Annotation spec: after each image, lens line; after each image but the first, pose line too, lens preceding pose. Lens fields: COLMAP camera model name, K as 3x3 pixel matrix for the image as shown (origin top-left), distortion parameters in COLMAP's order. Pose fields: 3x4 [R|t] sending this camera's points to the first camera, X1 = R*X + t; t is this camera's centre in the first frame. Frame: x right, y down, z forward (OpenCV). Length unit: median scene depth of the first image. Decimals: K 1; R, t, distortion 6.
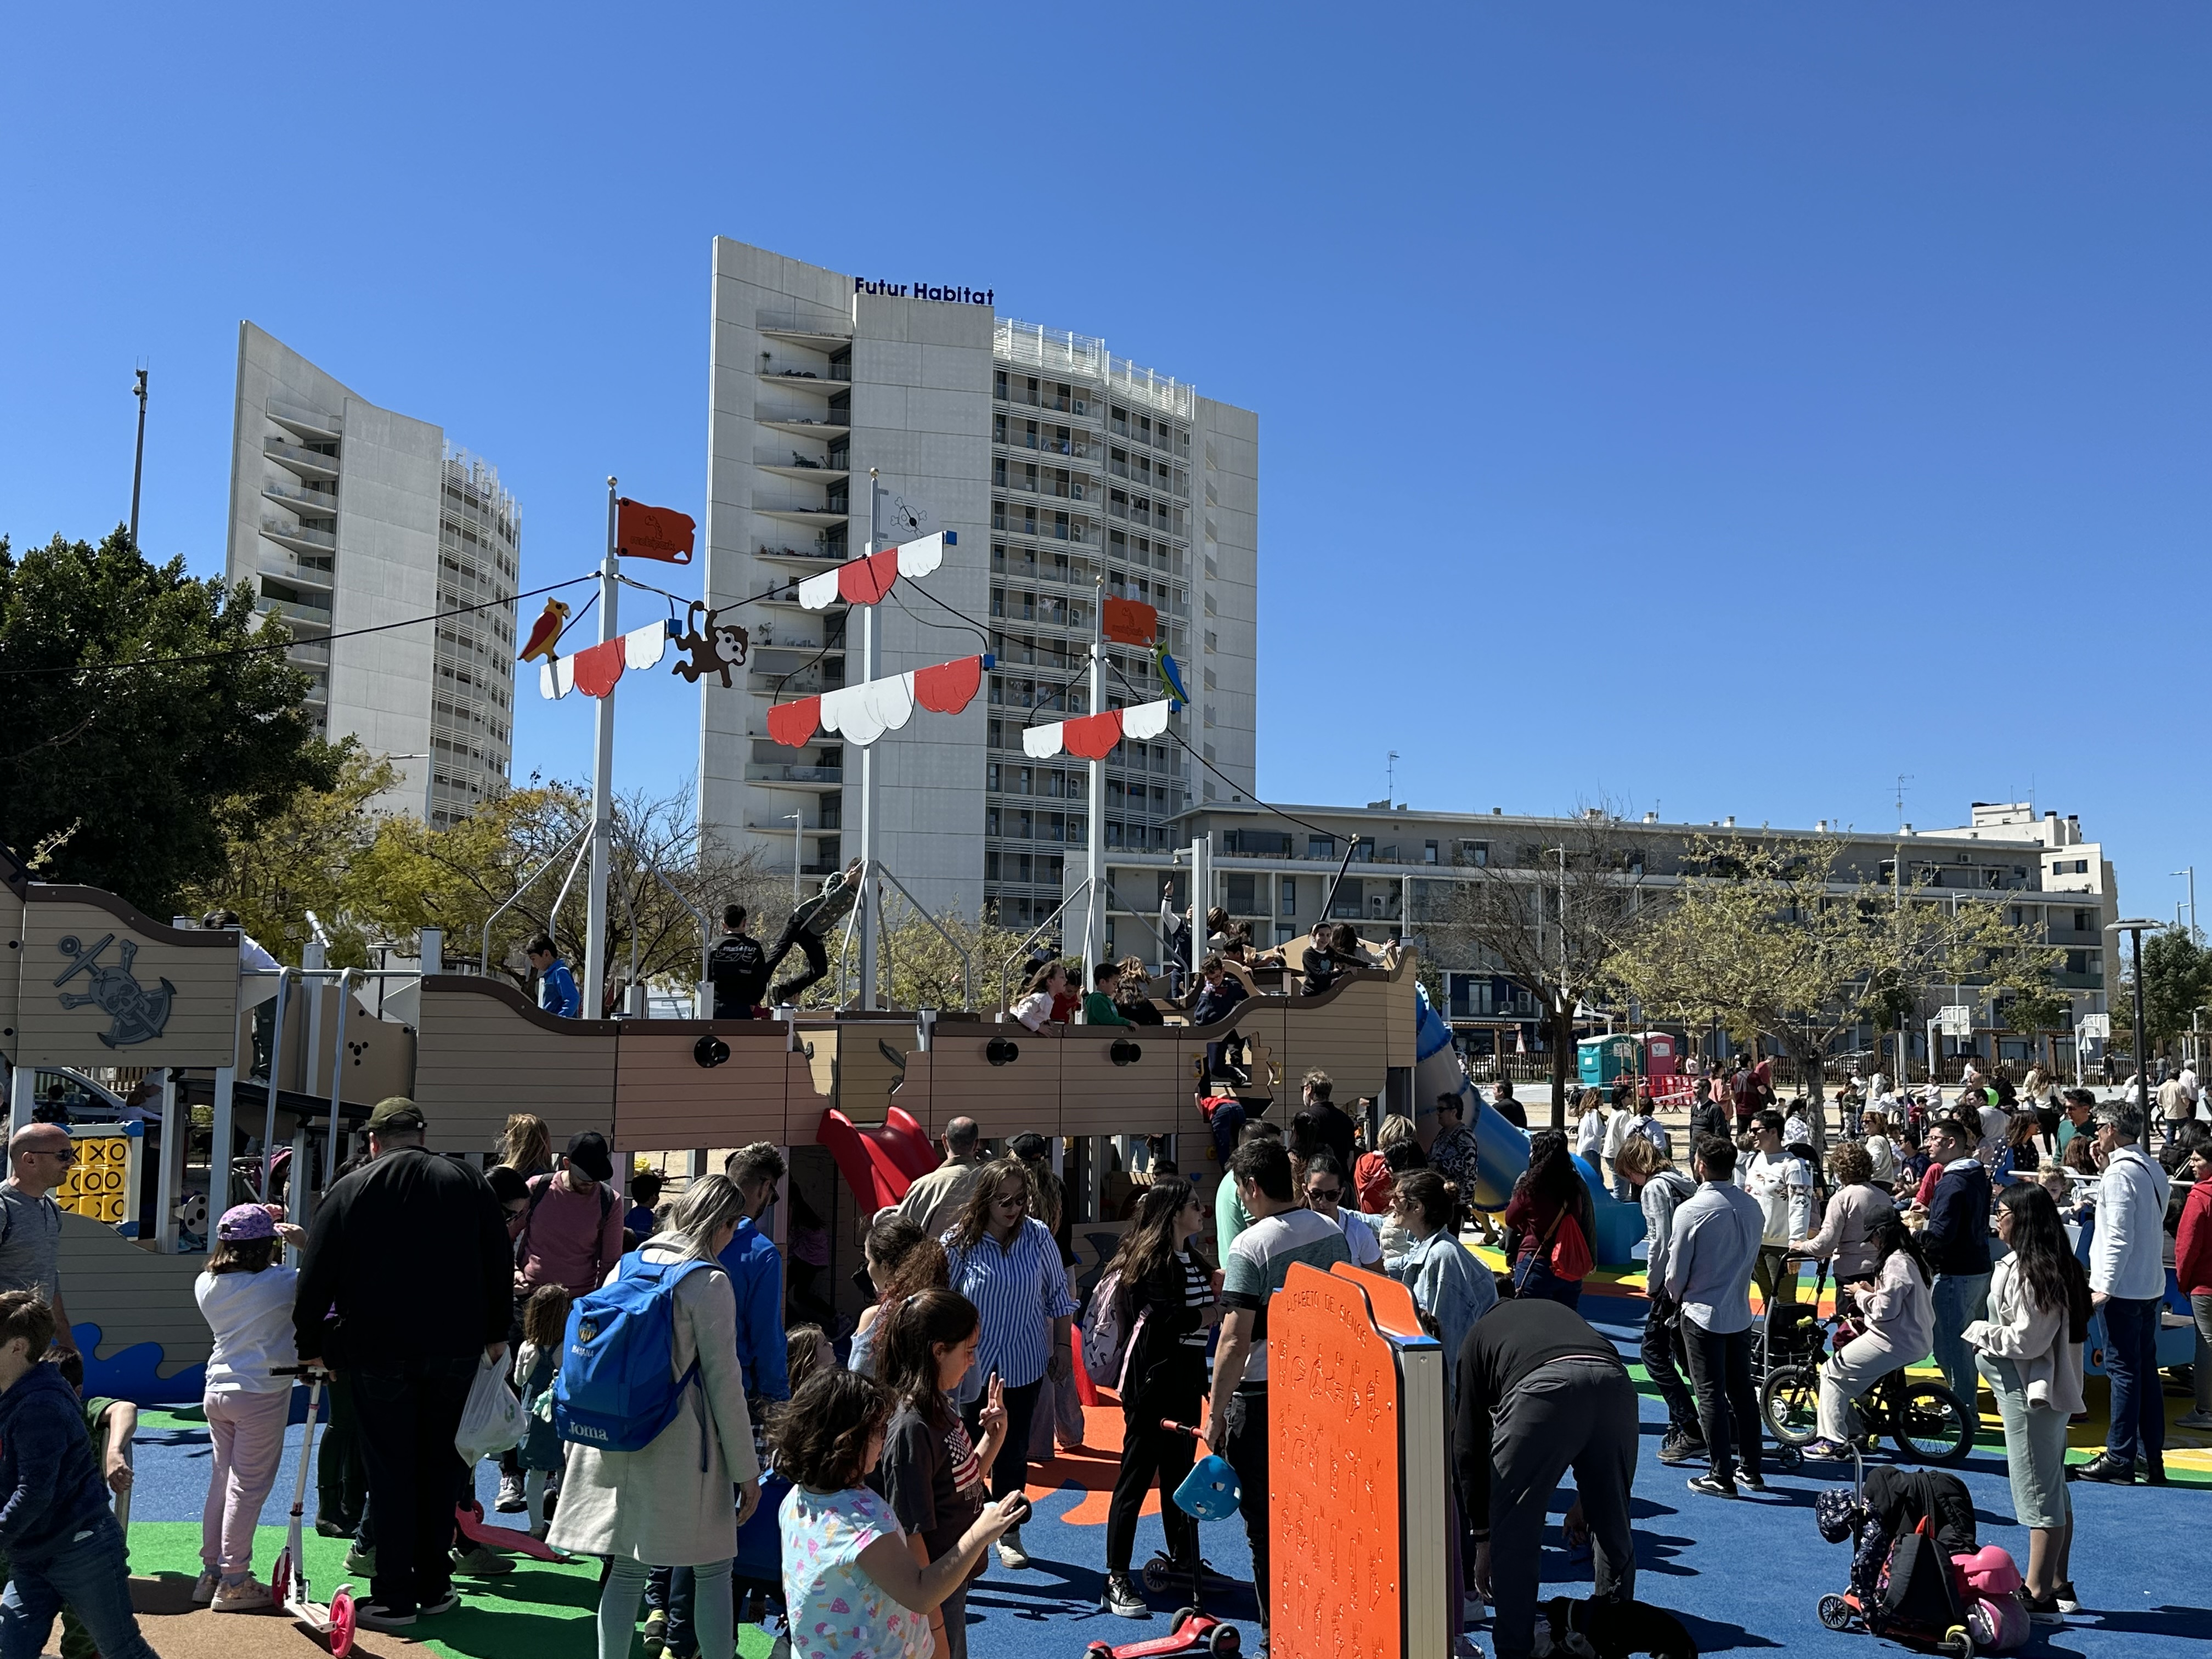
lens RADIAL K [[1966.5, 0, 1106.0], [0, 1966.5, 829.5], [0, 0, 1]] dist [0.117368, -0.003742]
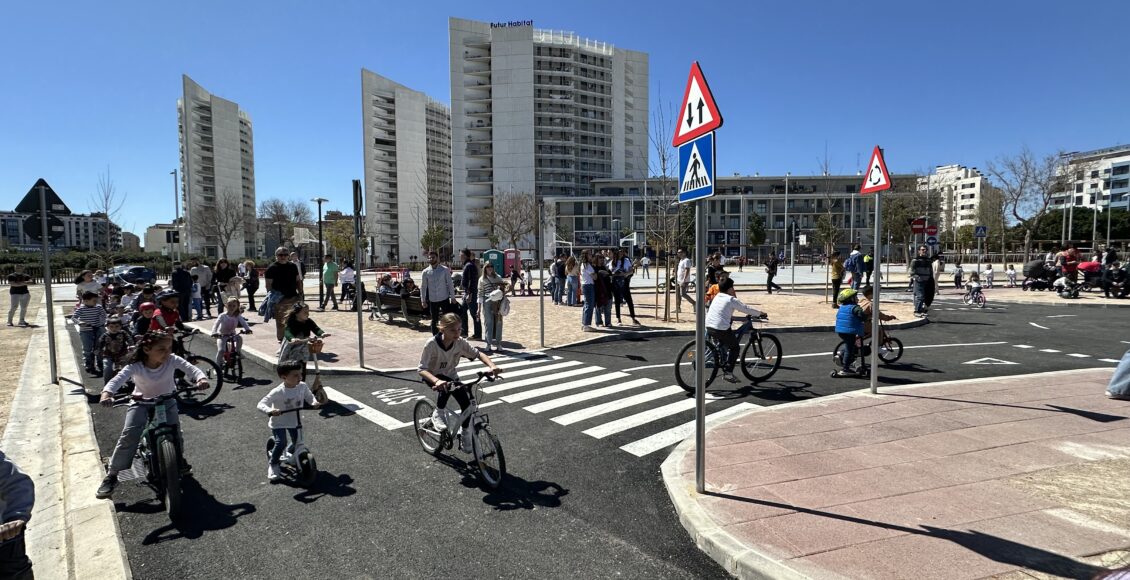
lens RADIAL K [[492.9, 0, 562.9], [0, 492.9, 275.9], [0, 0, 1]] dist [-0.001076, 0.000278]
pose [[0.946479, -0.007853, -0.322670, 0.230366], [0.055316, 0.988860, 0.138190, 0.024209], [0.317991, -0.148643, 0.936369, 0.214139]]
